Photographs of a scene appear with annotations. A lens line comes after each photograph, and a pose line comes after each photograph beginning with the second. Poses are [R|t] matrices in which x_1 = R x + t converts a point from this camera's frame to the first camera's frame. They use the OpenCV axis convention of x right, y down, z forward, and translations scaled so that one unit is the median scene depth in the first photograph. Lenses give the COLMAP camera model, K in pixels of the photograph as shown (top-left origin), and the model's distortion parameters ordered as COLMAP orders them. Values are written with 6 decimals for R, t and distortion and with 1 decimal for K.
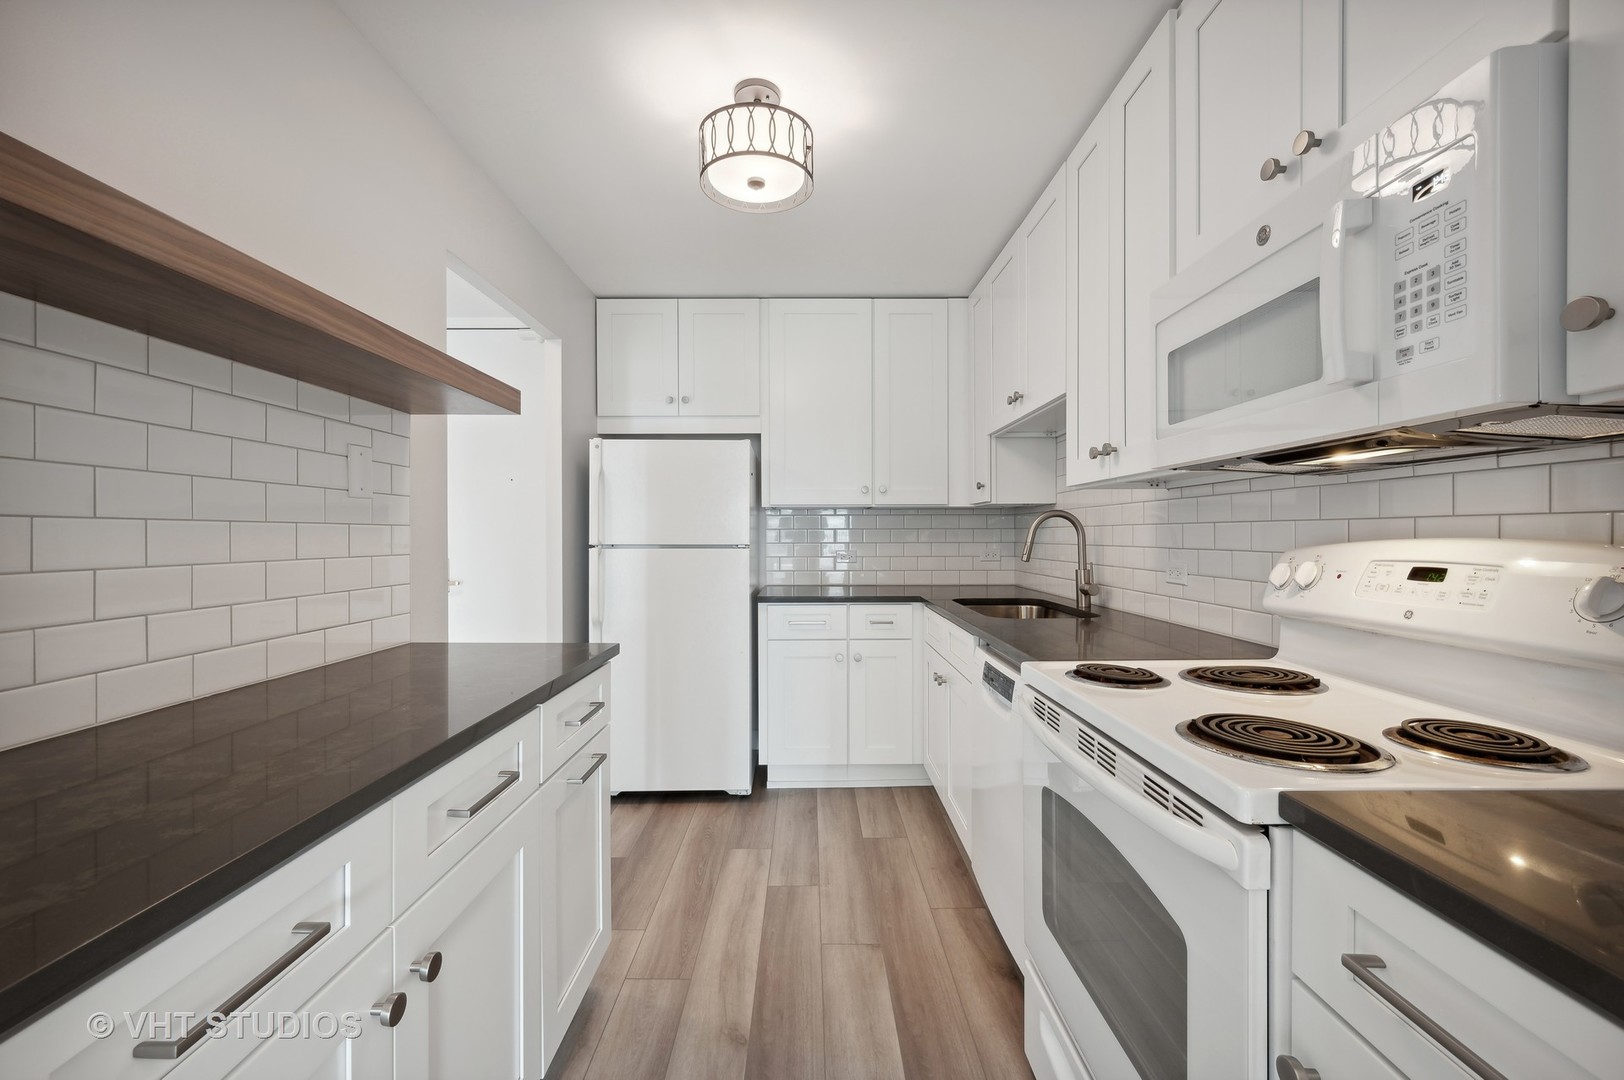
lens RADIAL K [[651.3, 0, 812.5], [0, 651.3, 535.9], [0, 0, 1]] dist [-0.000326, -0.000139]
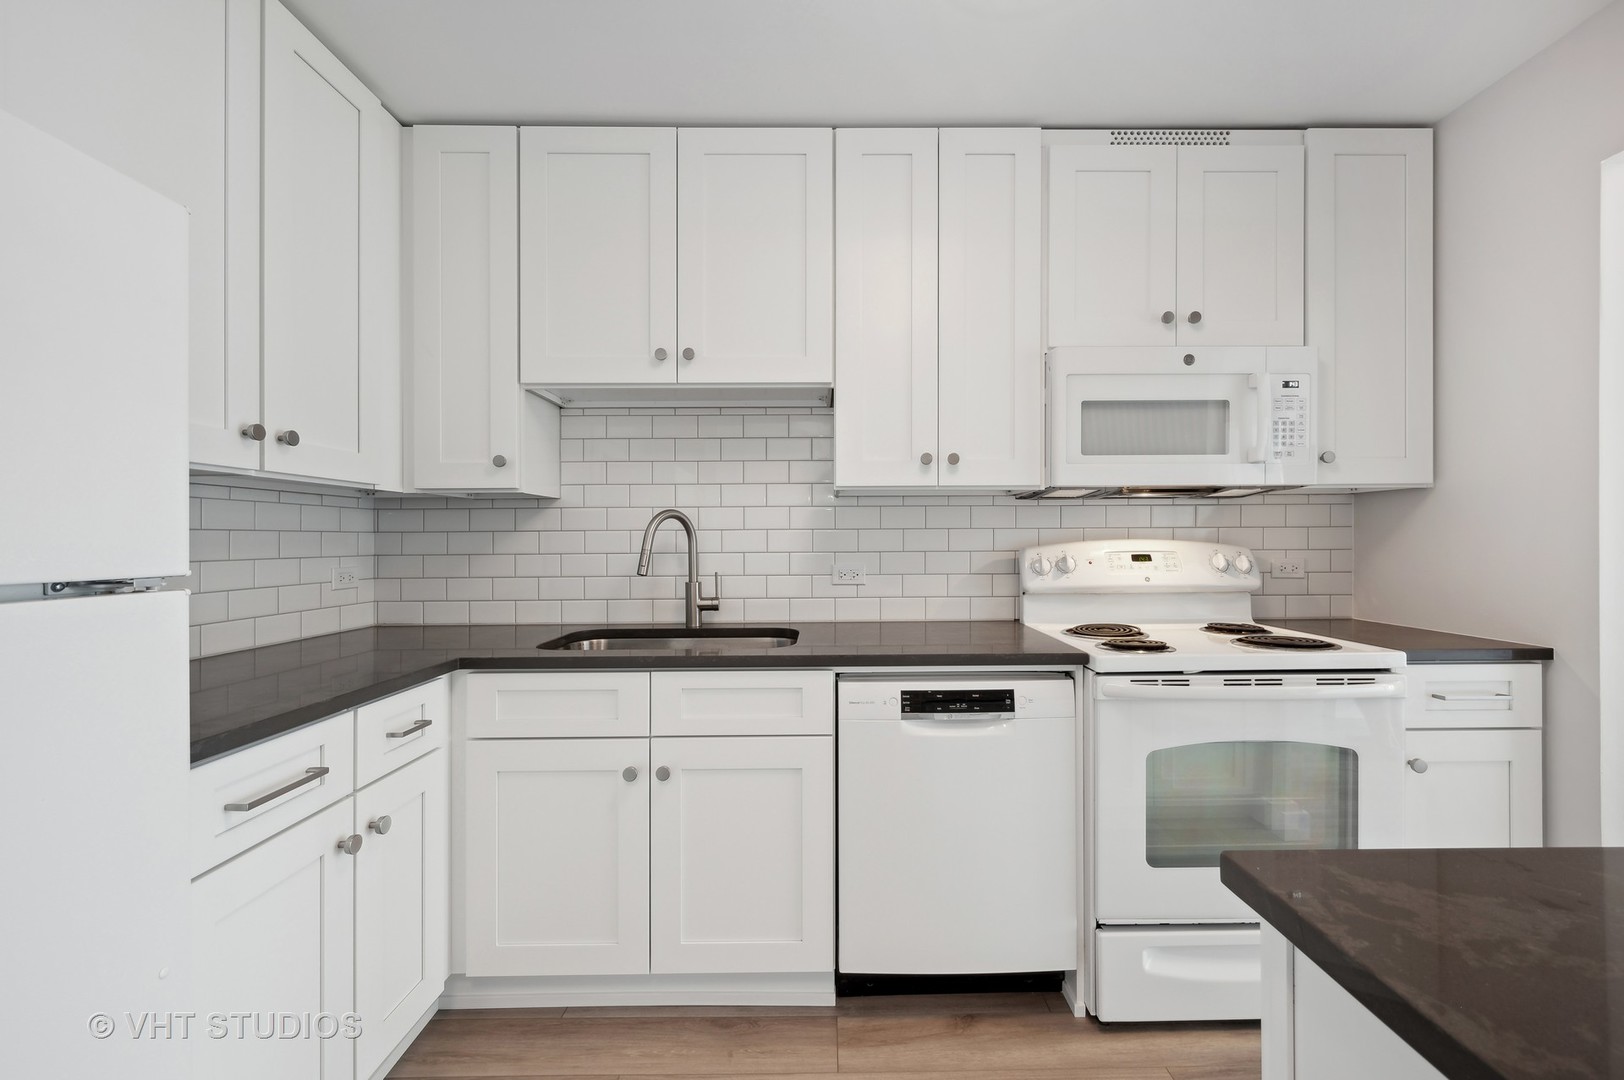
lens RADIAL K [[651.3, 0, 827.0], [0, 651.3, 540.4], [0, 0, 1]] dist [-0.000326, -0.000139]
pose [[0.002739, 0.003128, 0.999991, -0.378427], [0.008389, 0.999960, -0.003151, 0.001996], [-0.999961, 0.008397, 0.002712, 0.733115]]
